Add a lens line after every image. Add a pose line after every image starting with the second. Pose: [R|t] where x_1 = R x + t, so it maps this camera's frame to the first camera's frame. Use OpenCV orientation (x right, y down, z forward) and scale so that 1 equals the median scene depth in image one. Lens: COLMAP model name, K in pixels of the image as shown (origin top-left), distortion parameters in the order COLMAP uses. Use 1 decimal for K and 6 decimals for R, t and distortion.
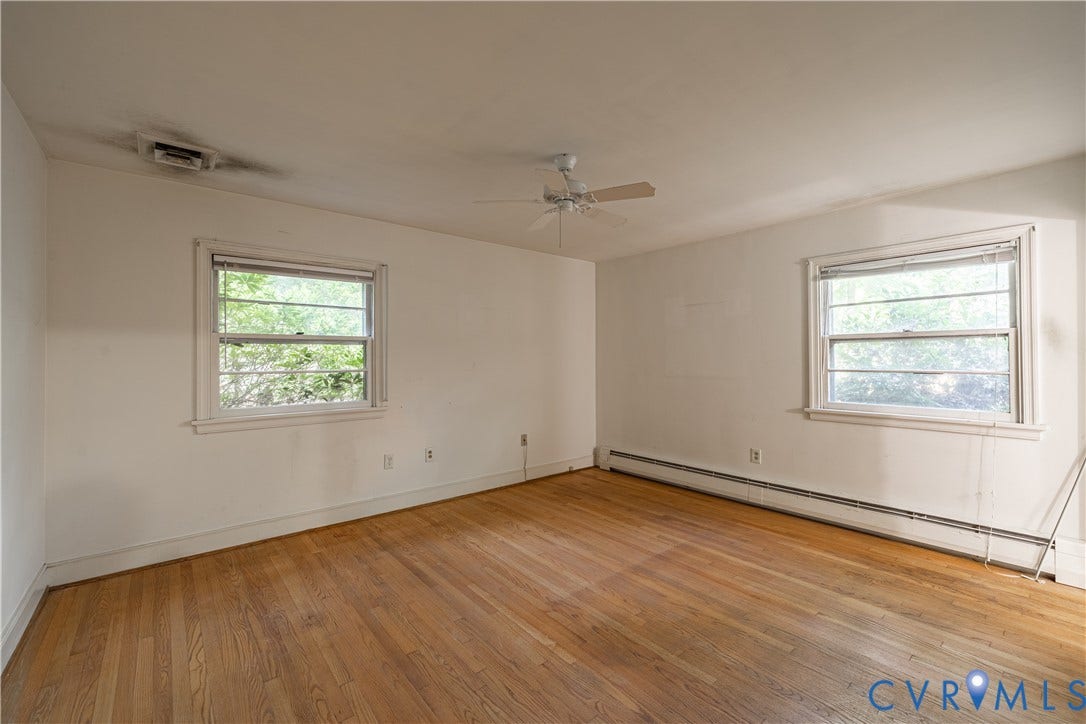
lens RADIAL K [[451.2, 0, 544.5], [0, 451.2, 357.8], [0, 0, 1]] dist [-0.000049, 0.000315]
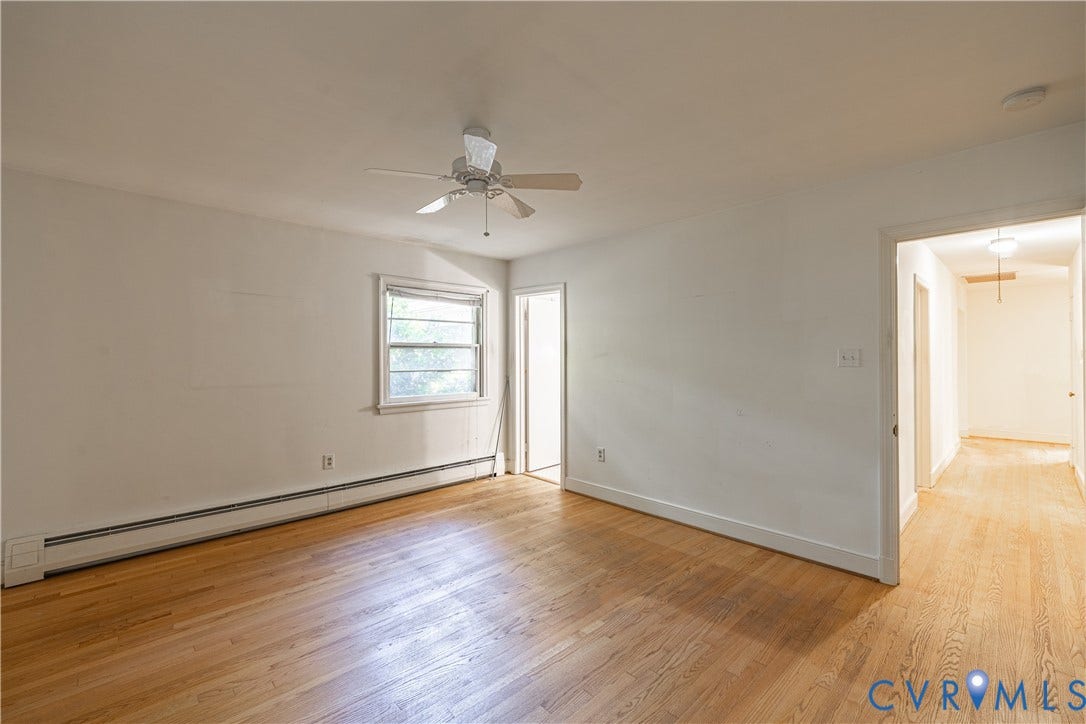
lens RADIAL K [[451.2, 0, 543.9], [0, 451.2, 358.5], [0, 0, 1]] dist [-0.000049, 0.000315]
pose [[-0.051841, 0.003643, 0.998649, -0.610808], [0.002743, 0.999990, -0.003505, -0.001256], [-0.998652, 0.002558, -0.051851, 0.673116]]
